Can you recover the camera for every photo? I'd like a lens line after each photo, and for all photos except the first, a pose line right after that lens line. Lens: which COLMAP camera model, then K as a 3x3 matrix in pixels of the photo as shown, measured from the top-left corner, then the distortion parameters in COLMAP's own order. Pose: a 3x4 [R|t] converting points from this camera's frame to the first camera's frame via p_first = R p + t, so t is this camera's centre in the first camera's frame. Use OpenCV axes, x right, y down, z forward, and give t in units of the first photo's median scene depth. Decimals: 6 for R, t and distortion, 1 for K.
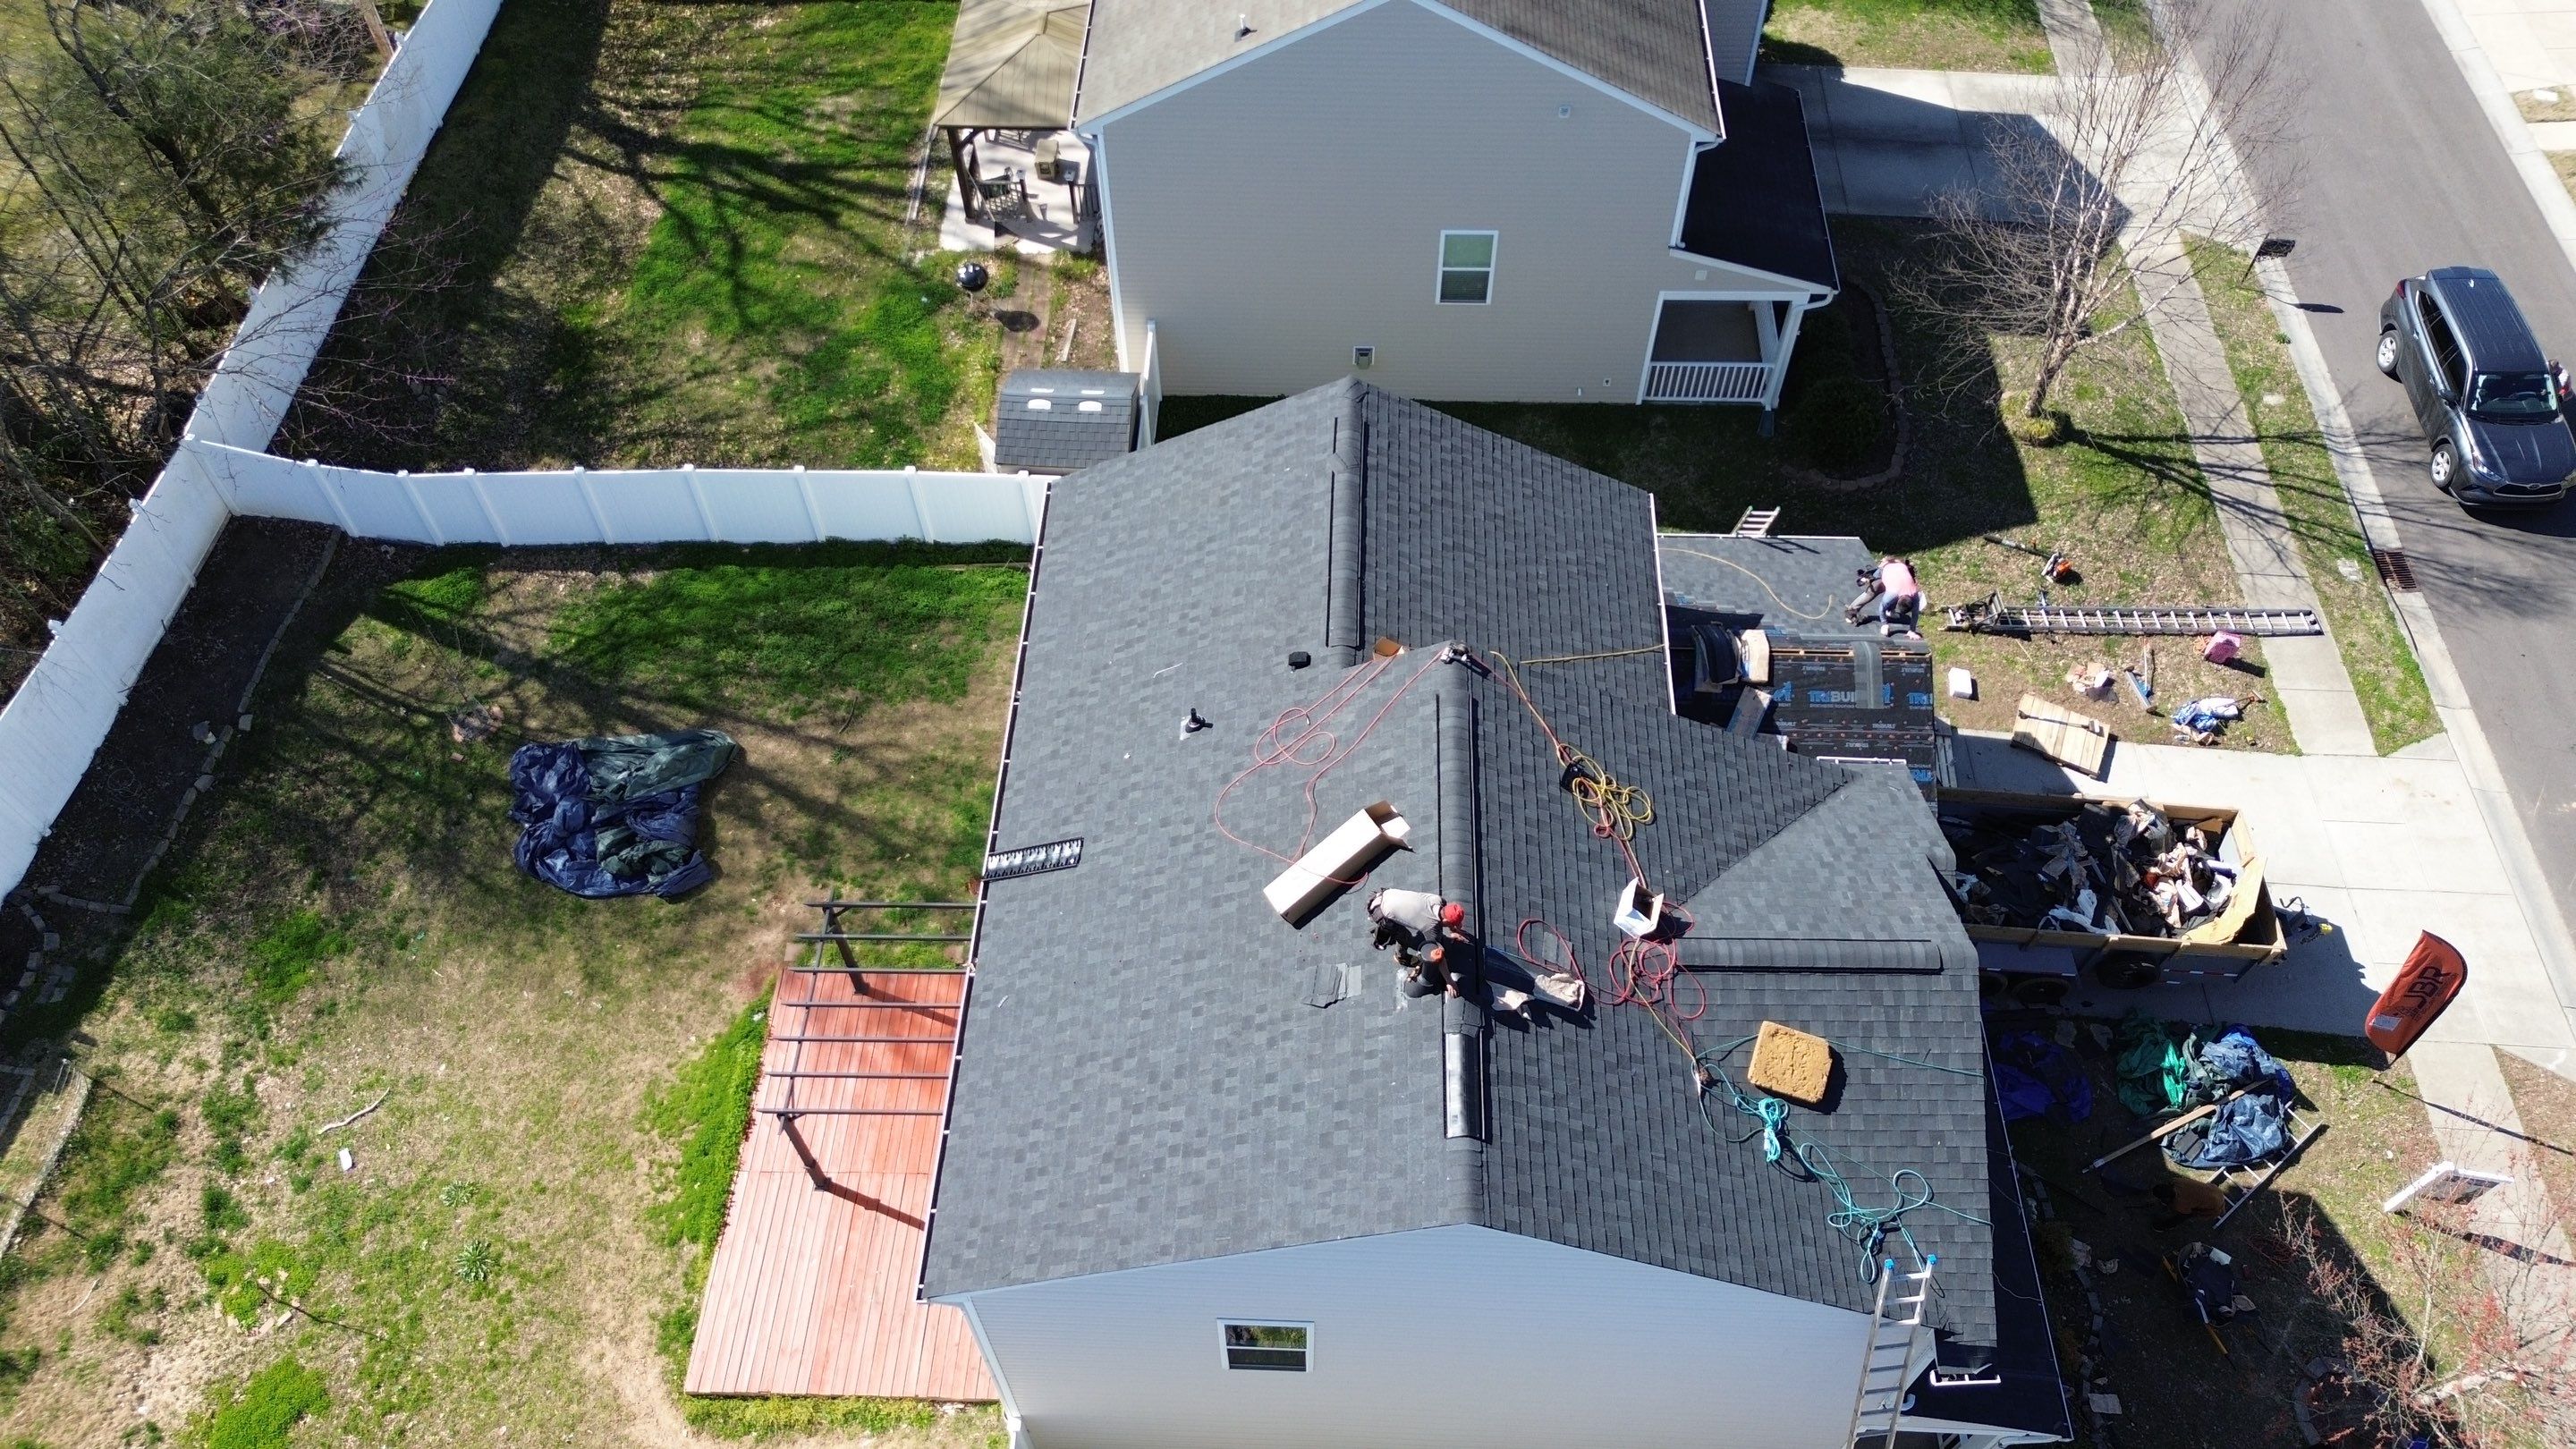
lens RADIAL K [[1820.2, 0, 1280.3], [0, 1820.2, 714.6], [0, 0, 1]] dist [0.079523, -0.082544]
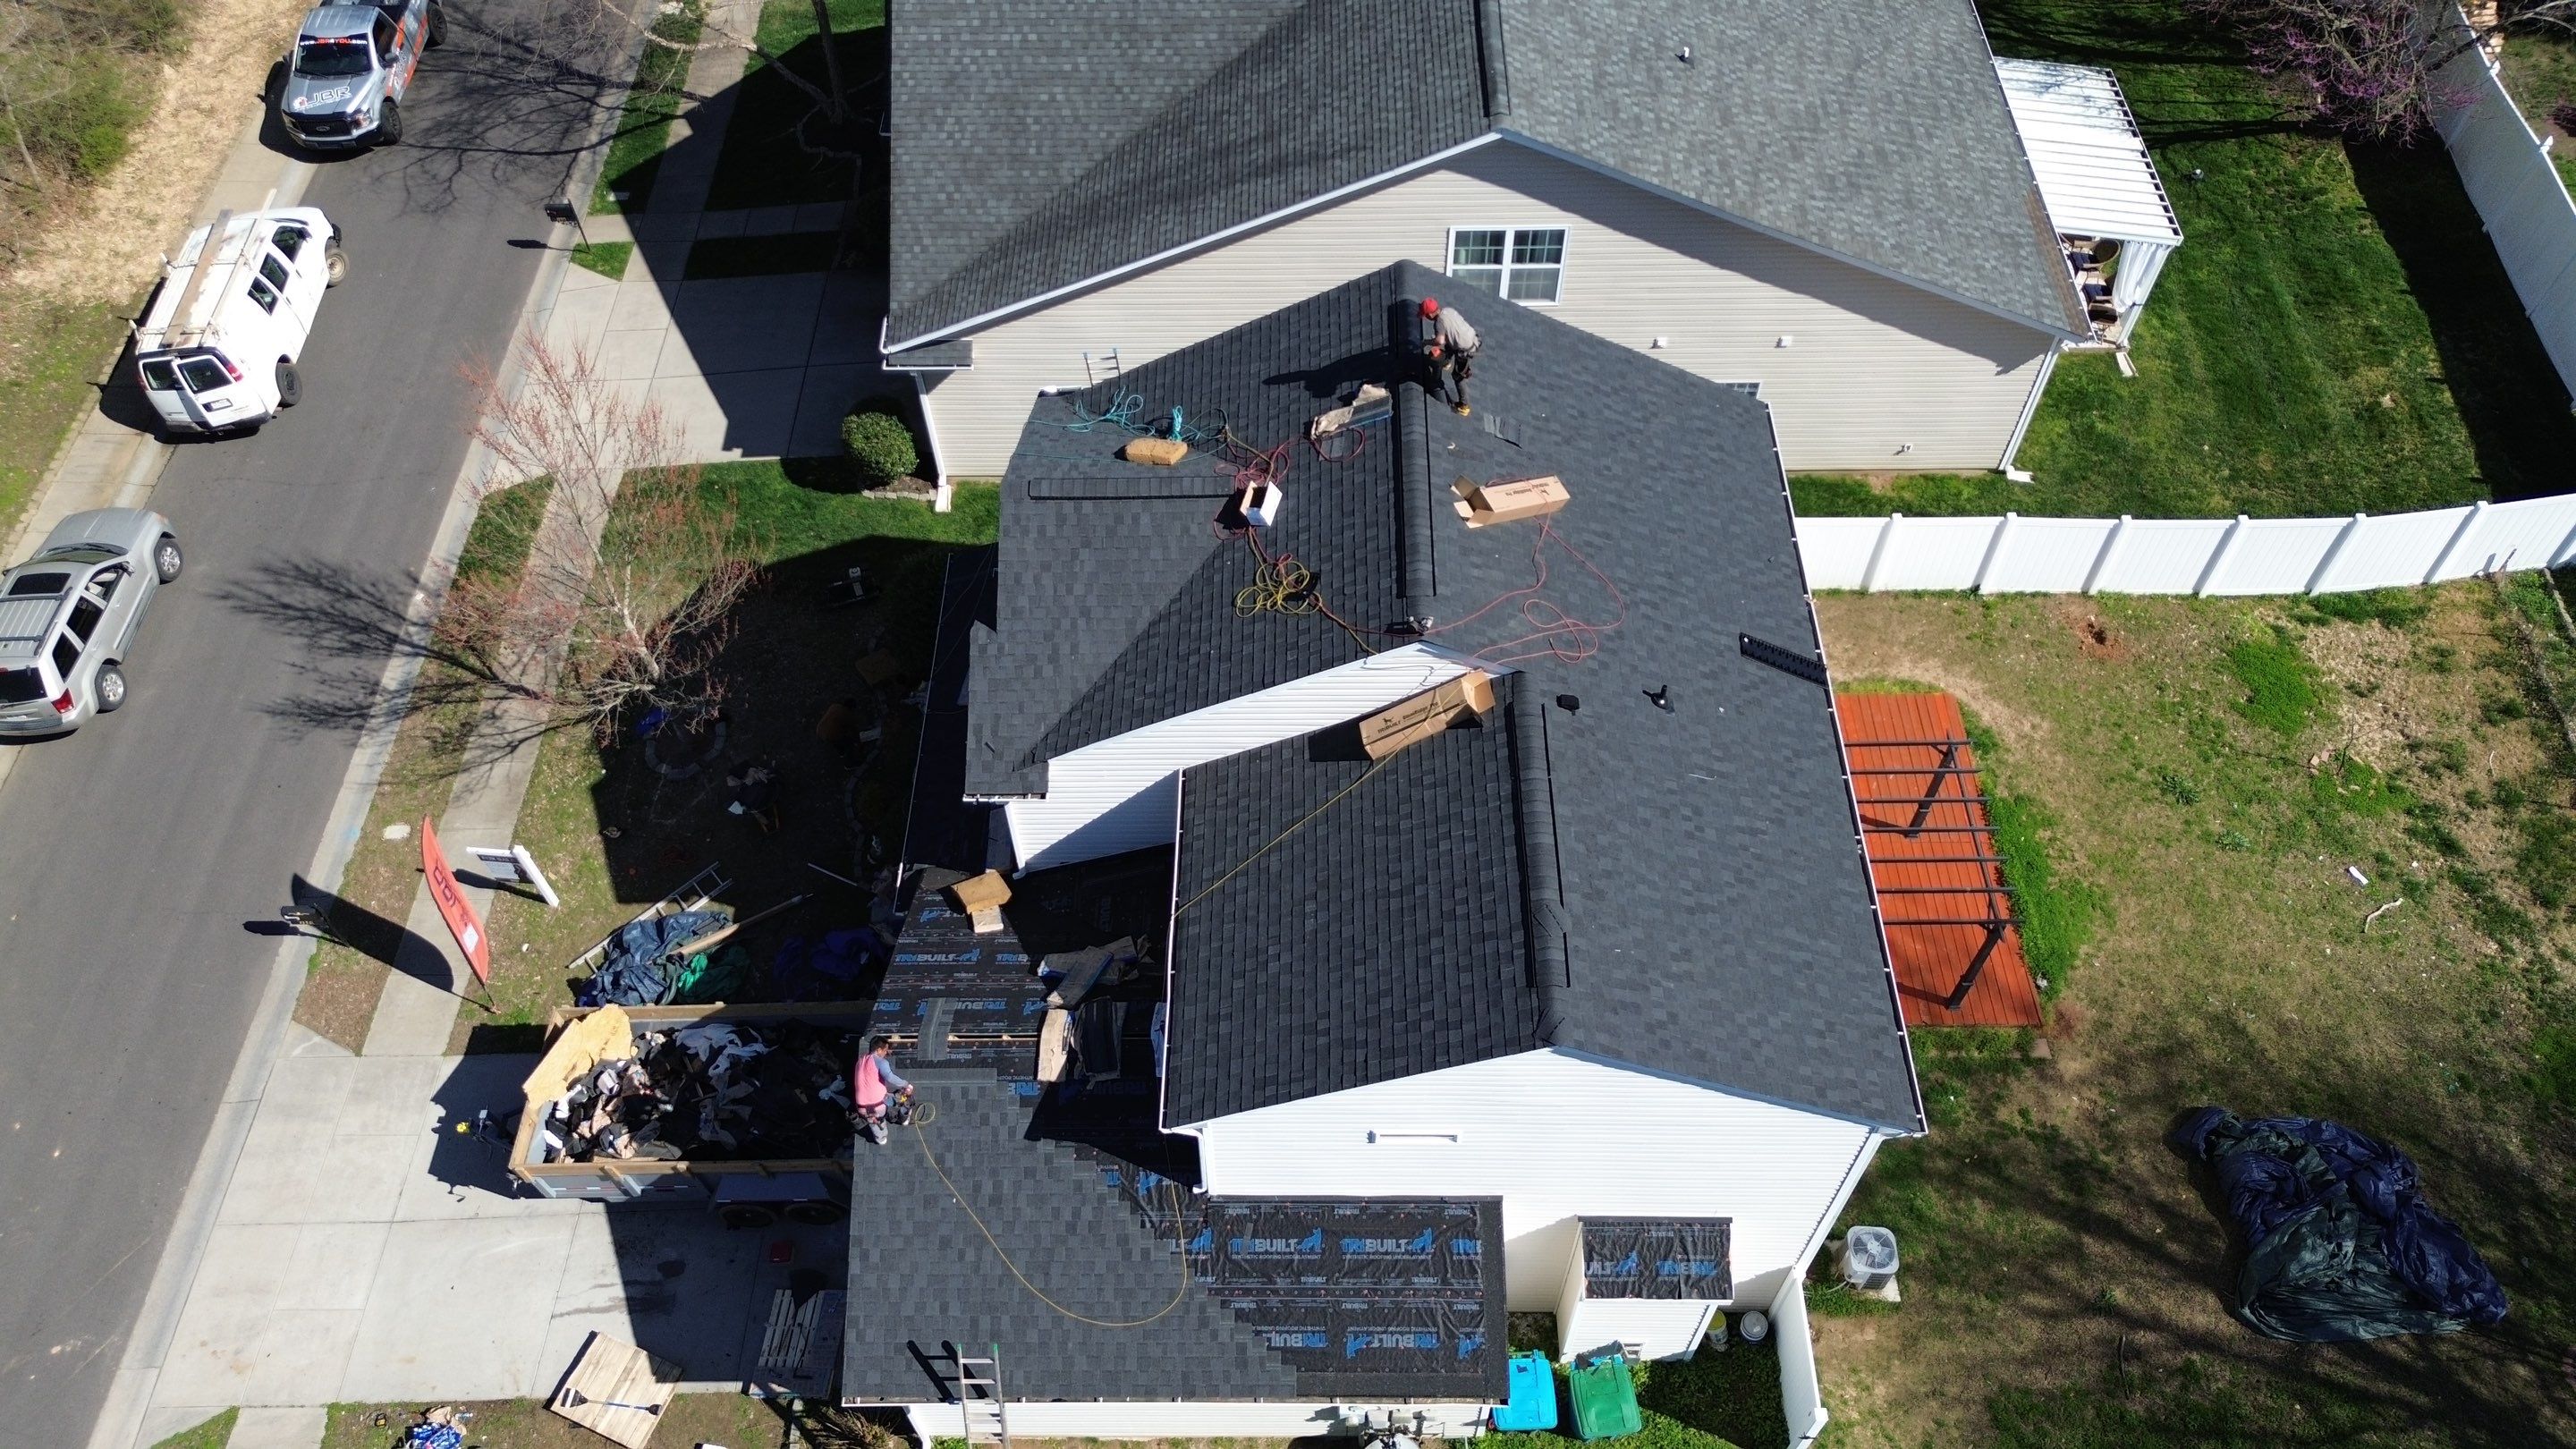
lens RADIAL K [[1820.2, 0, 1278.9], [0, 1820.2, 715.6], [0, 0, 1]] dist [0.079523, -0.082544]
pose [[-0.999130, 0.041224, 0.006287, 0.128965], [-0.006129, -0.294289, 0.955697, -0.781403], [0.041248, 0.954827, 0.294285, 0.550384]]
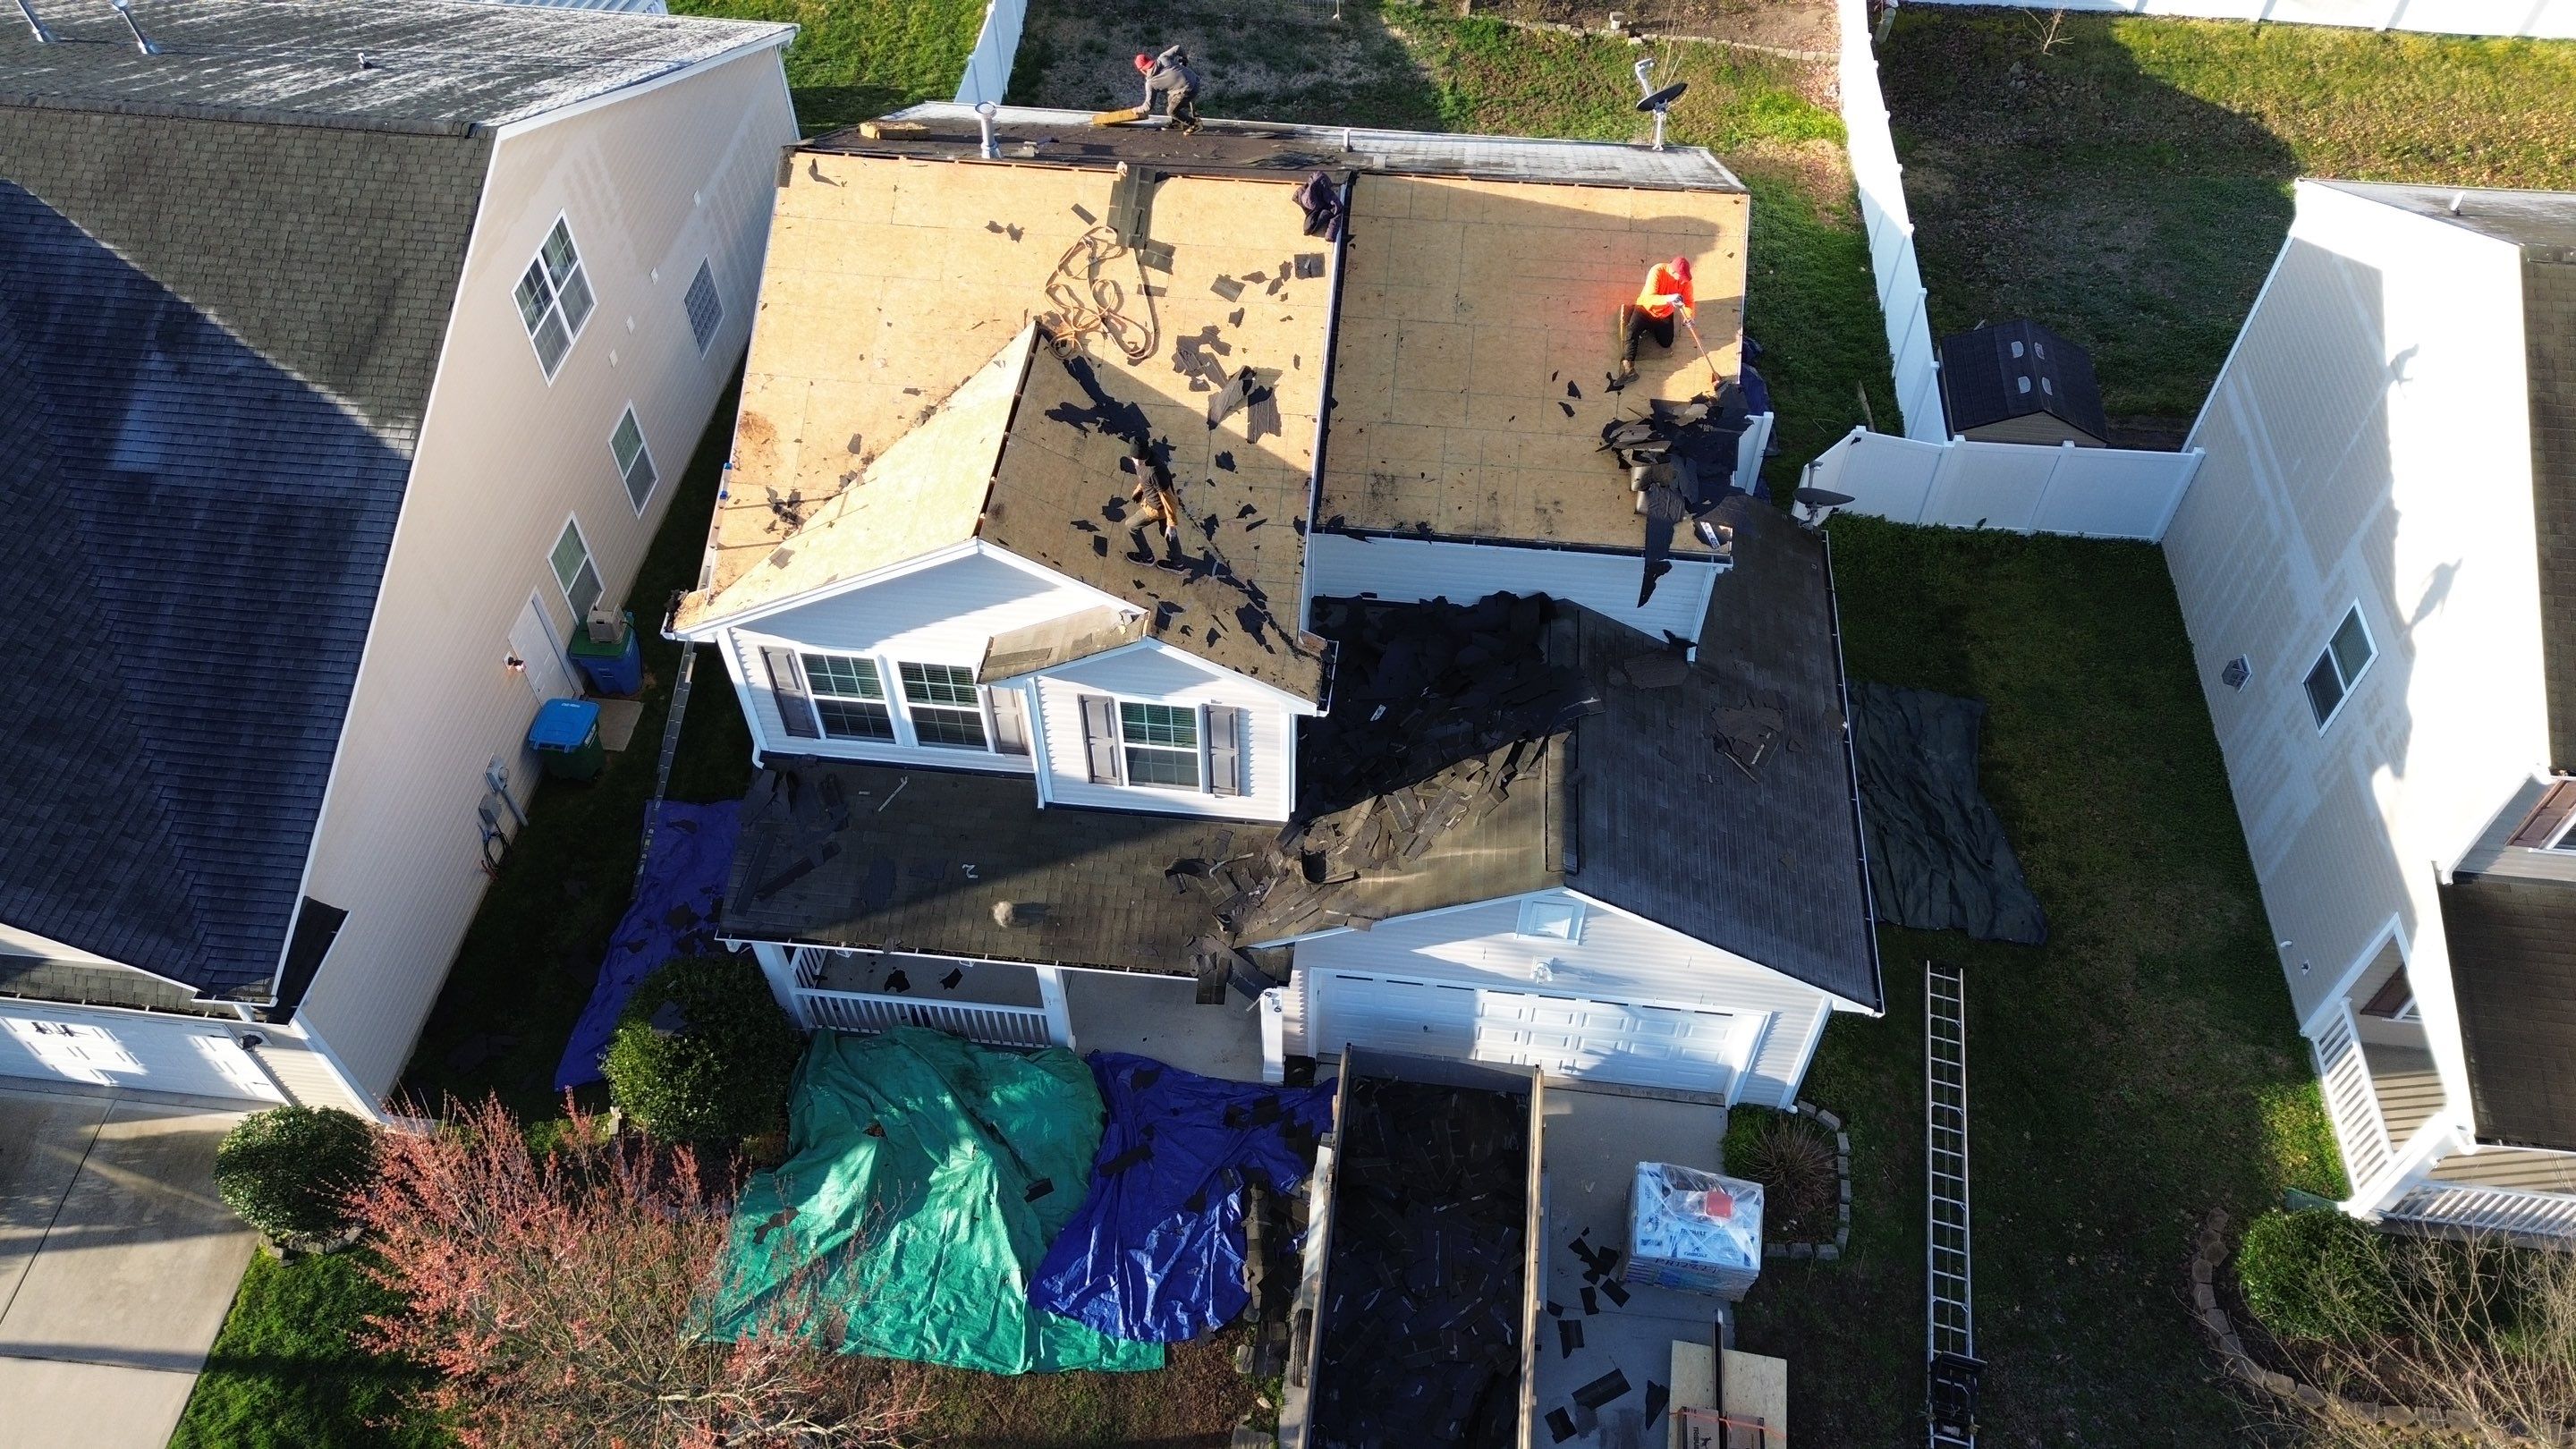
lens RADIAL K [[1820.2, 0, 1285.5], [0, 1820.2, 715.3], [0, 0, 1]] dist [0.079523, -0.082544]
pose [[-0.069693, 0.770665, -0.633417, 0.744045], [-0.803895, 0.332581, 0.493094, -0.321406], [0.590673, 0.543567, 0.596356, 0.391569]]
